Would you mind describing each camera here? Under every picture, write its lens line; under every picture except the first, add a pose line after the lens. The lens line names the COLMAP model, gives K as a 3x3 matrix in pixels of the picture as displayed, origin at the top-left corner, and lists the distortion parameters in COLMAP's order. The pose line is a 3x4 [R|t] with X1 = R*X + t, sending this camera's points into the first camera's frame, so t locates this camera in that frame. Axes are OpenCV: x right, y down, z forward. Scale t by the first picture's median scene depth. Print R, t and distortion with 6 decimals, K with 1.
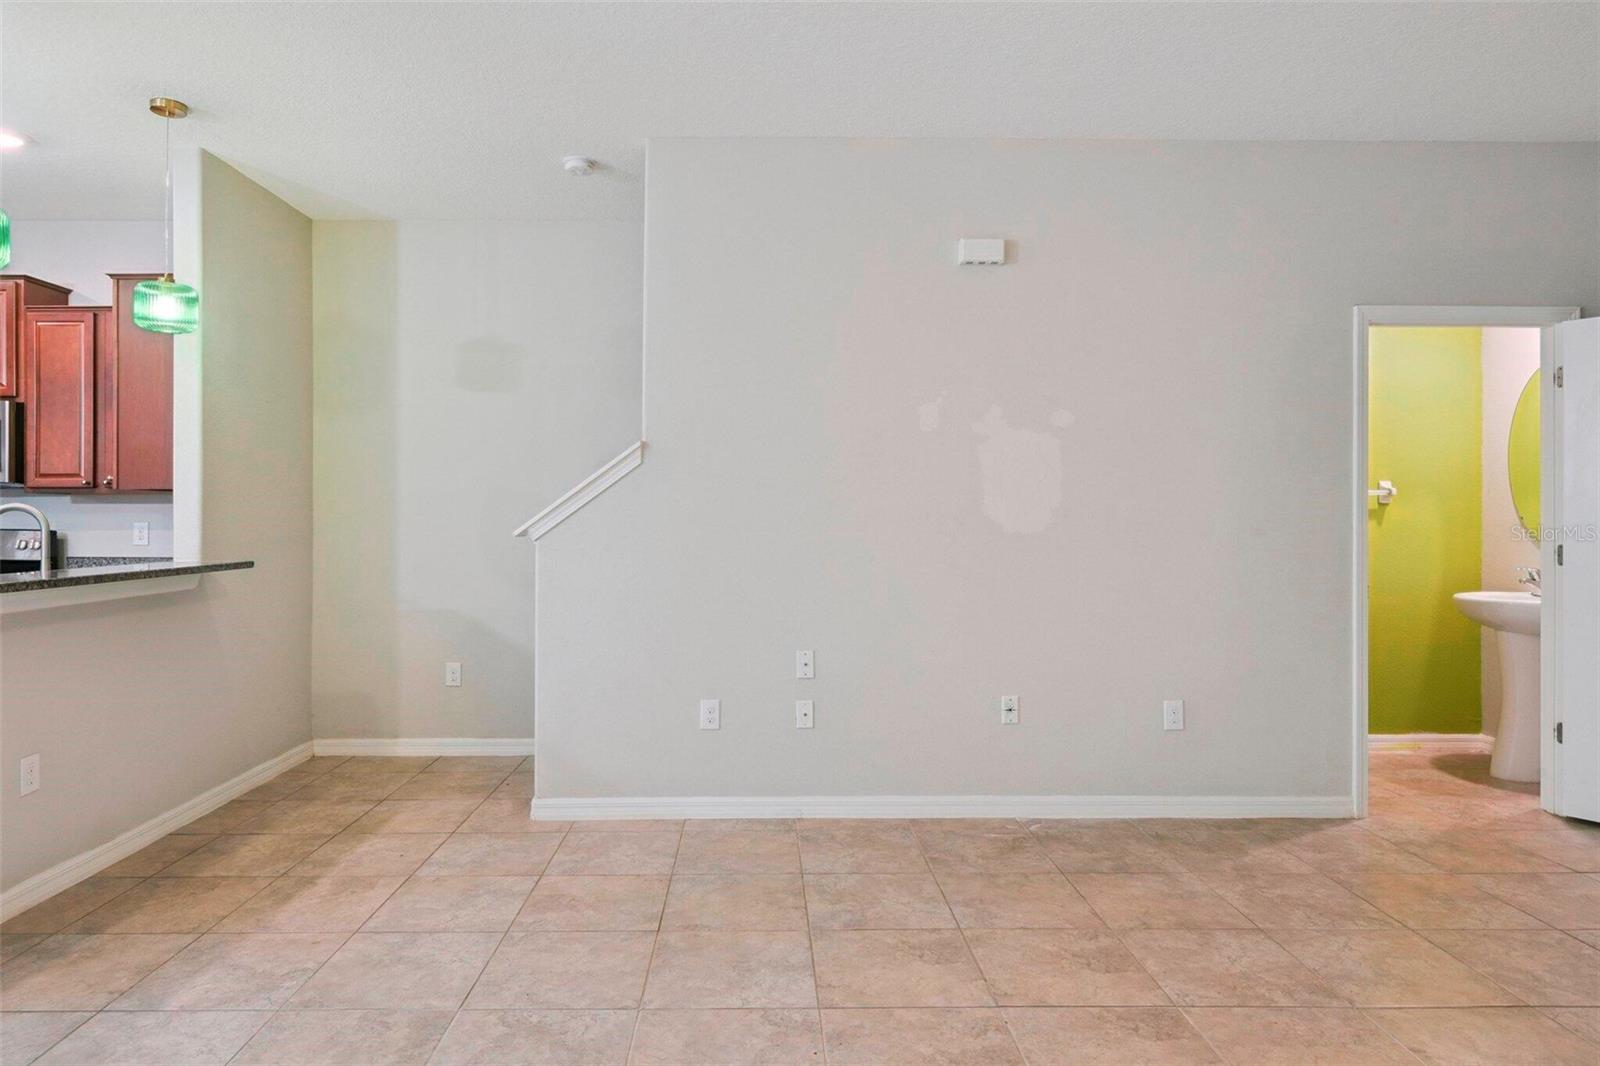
lens RADIAL K [[953.4, 0, 765.1], [0, 953.4, 517.2], [0, 0, 1]] dist [0.003012, -0.009147]
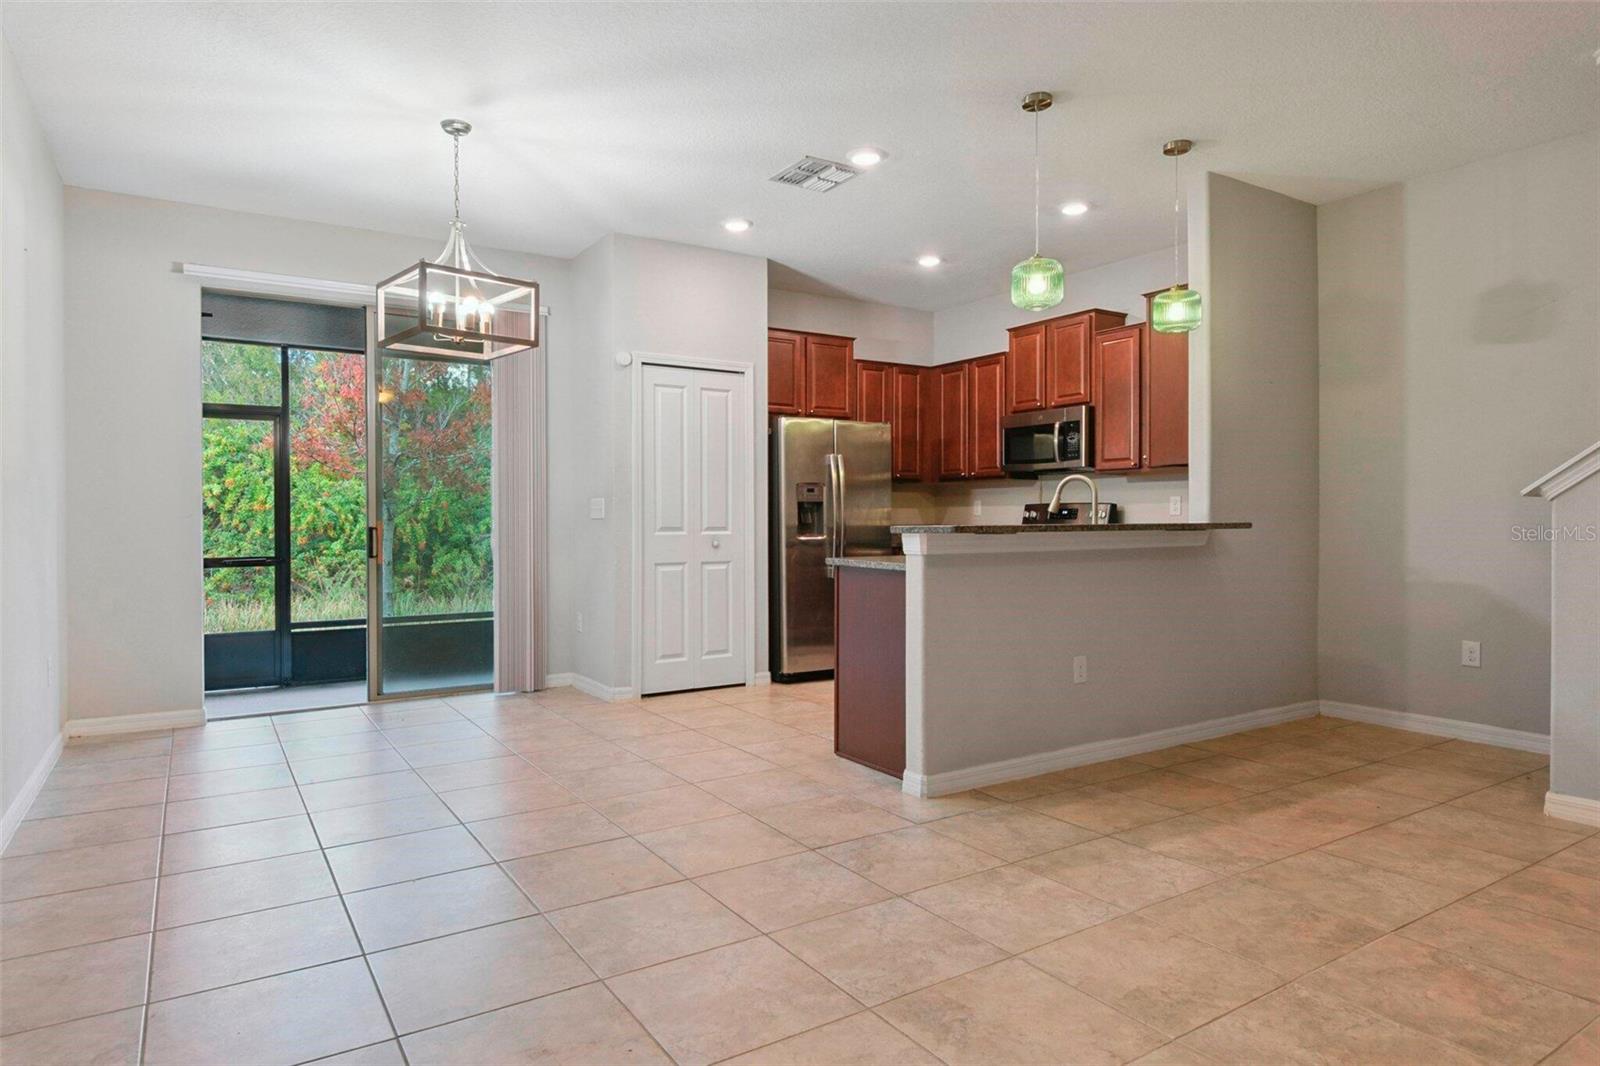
lens RADIAL K [[940.0, 0, 794.3], [0, 940.0, 526.2], [0, 0, 1]] dist [0.001853, -0.003238]
pose [[0.534997, 0.007291, -0.844822, 0.120298], [0.002309, 0.999946, 0.010092, 0.038767], [0.844851, -0.007350, 0.534952, -0.058311]]
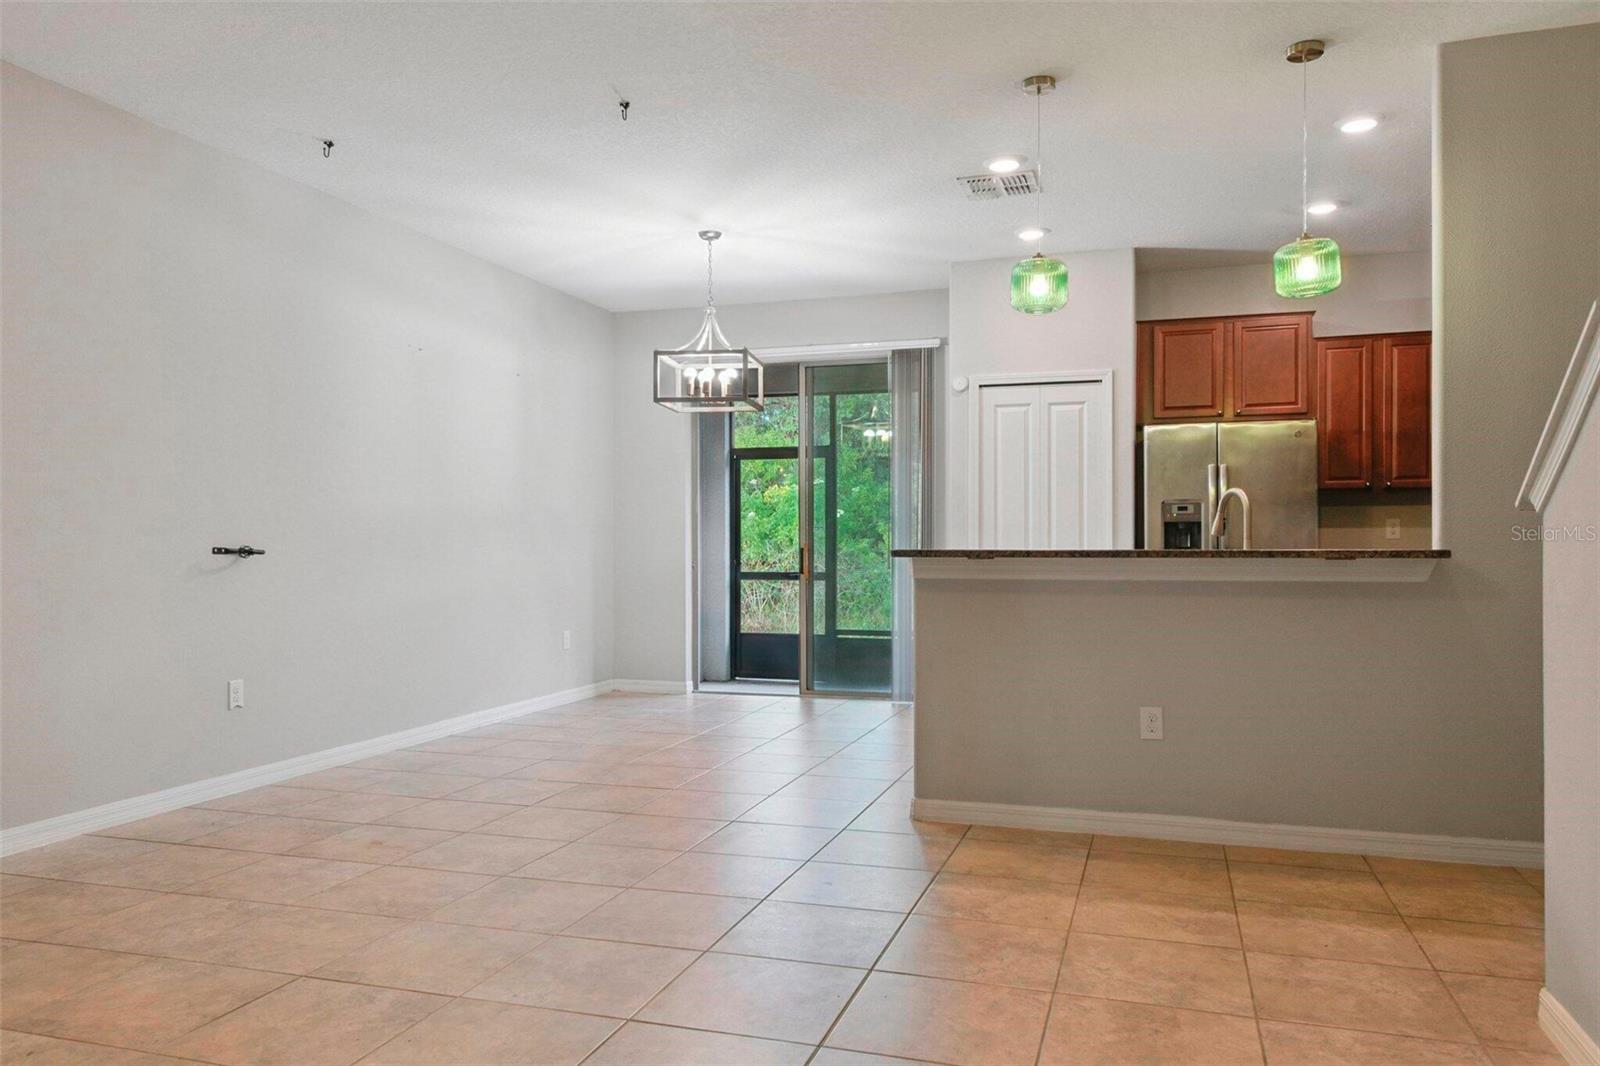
lens RADIAL K [[1137.3, 0, 797.0], [0, 1137.3, 540.6], [0, 0, 1]] dist [0.015441, 0.000170]
pose [[-0.313671, 0.002000, -0.949529, 0.531046], [0.002356, 0.999996, 0.001328, 0.037110], [0.949529, -0.001820, -0.313675, 0.813359]]
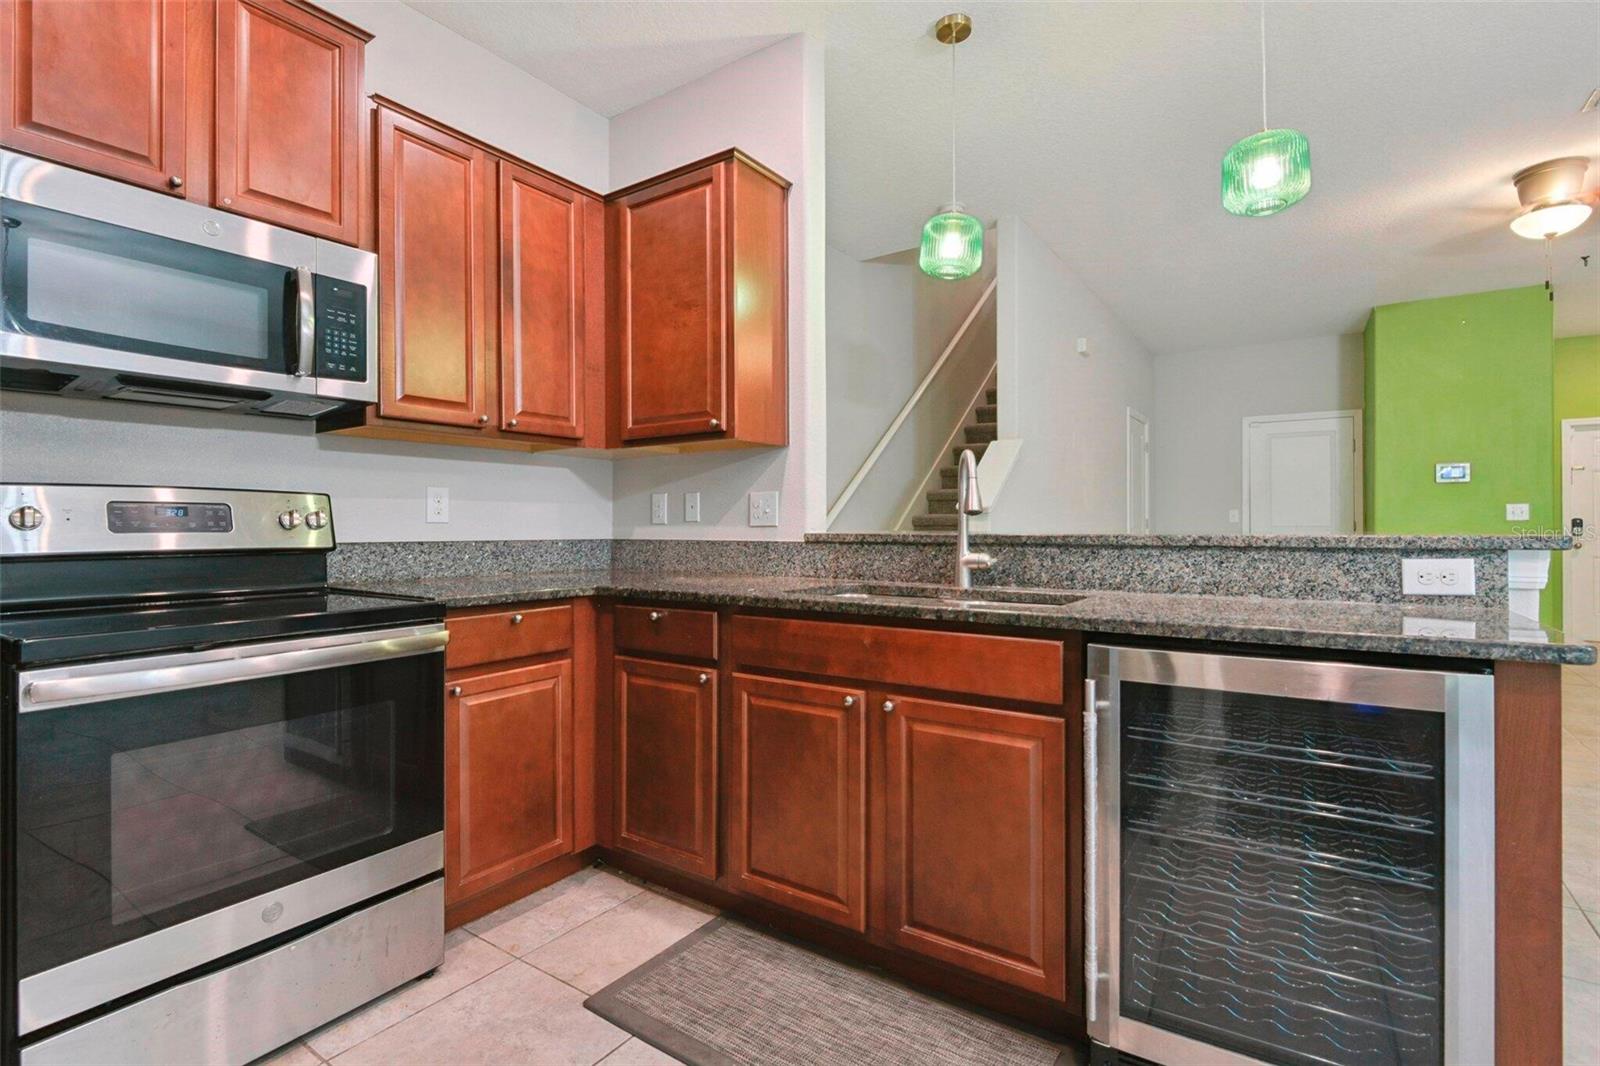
lens RADIAL K [[762.5, 0, 800.0], [0, 762.5, 533.0], [0, 0, 1]] dist [-0.001745, -0.000639]
pose [[0.561606, -0.010943, 0.827332, -1.220012], [0.003007, 0.999933, 0.011184, 0.040548], [-0.827399, -0.003793, 0.561602, 0.655278]]
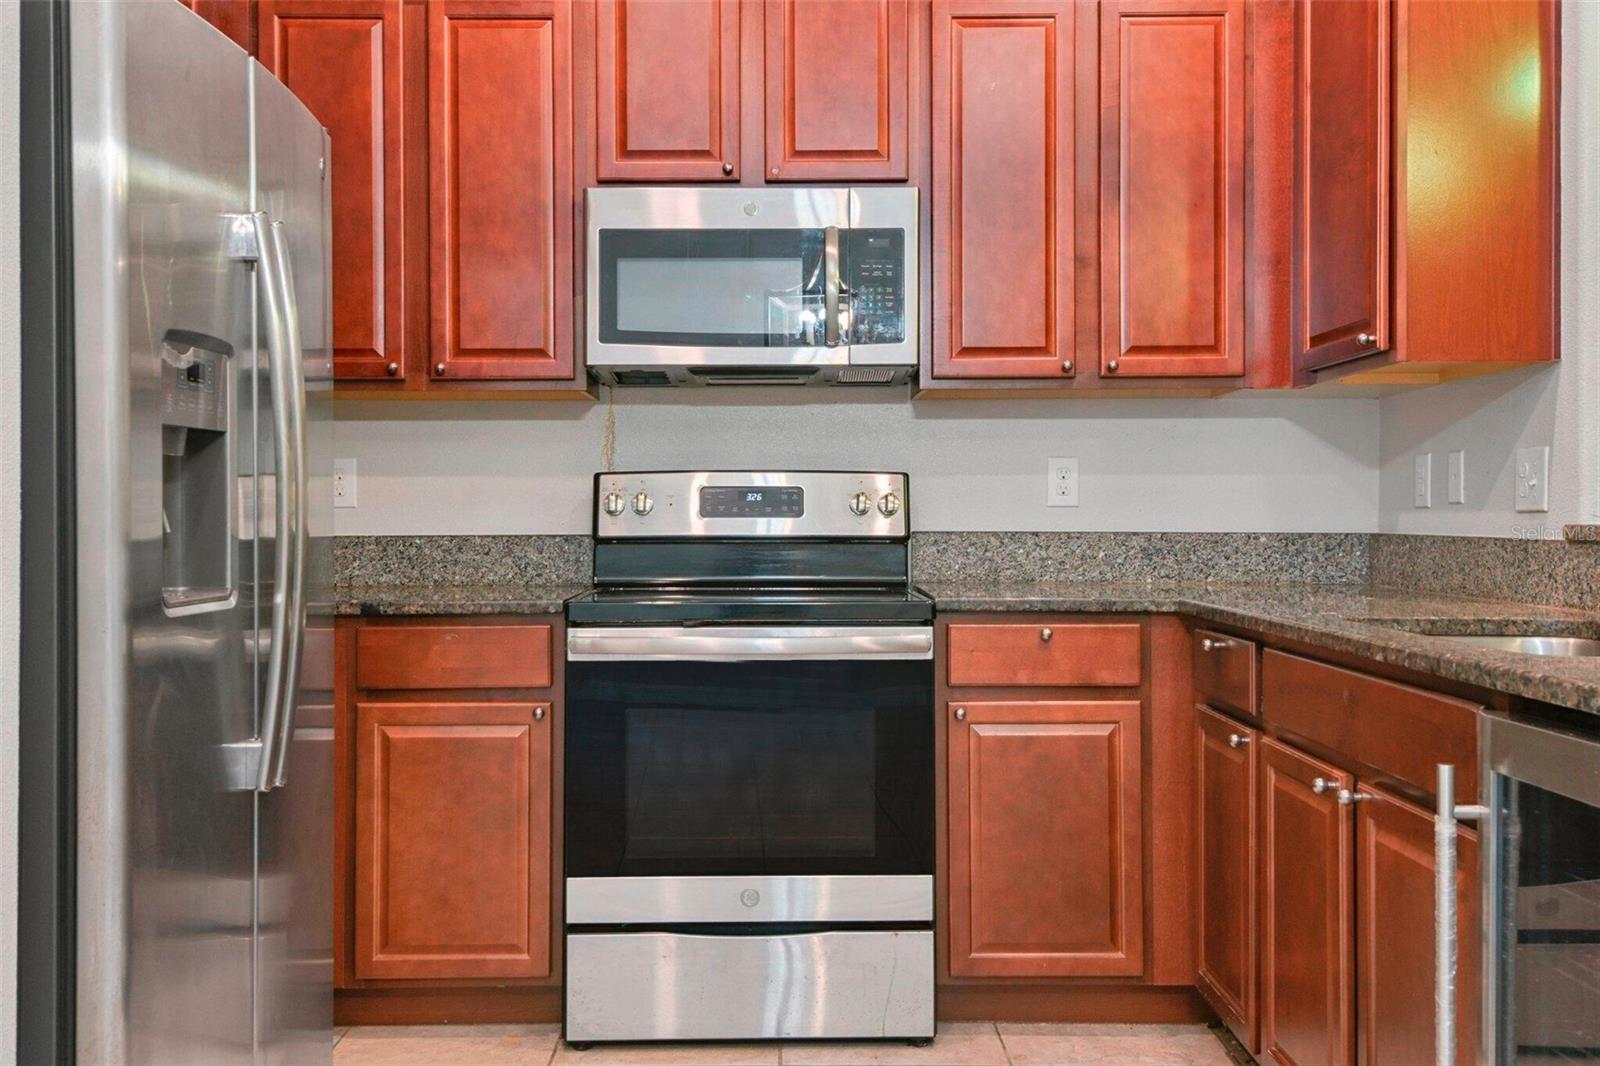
lens RADIAL K [[1642.4, 0, 799.7], [0, 1642.4, 544.6], [0, 0, 1]] dist [0.073701, -0.001767]
pose [[0.999993, -0.002401, -0.002897, -1.012514], [0.002457, 0.999805, 0.019596, 0.041484], [0.002850, -0.019603, 0.999804, 0.235723]]
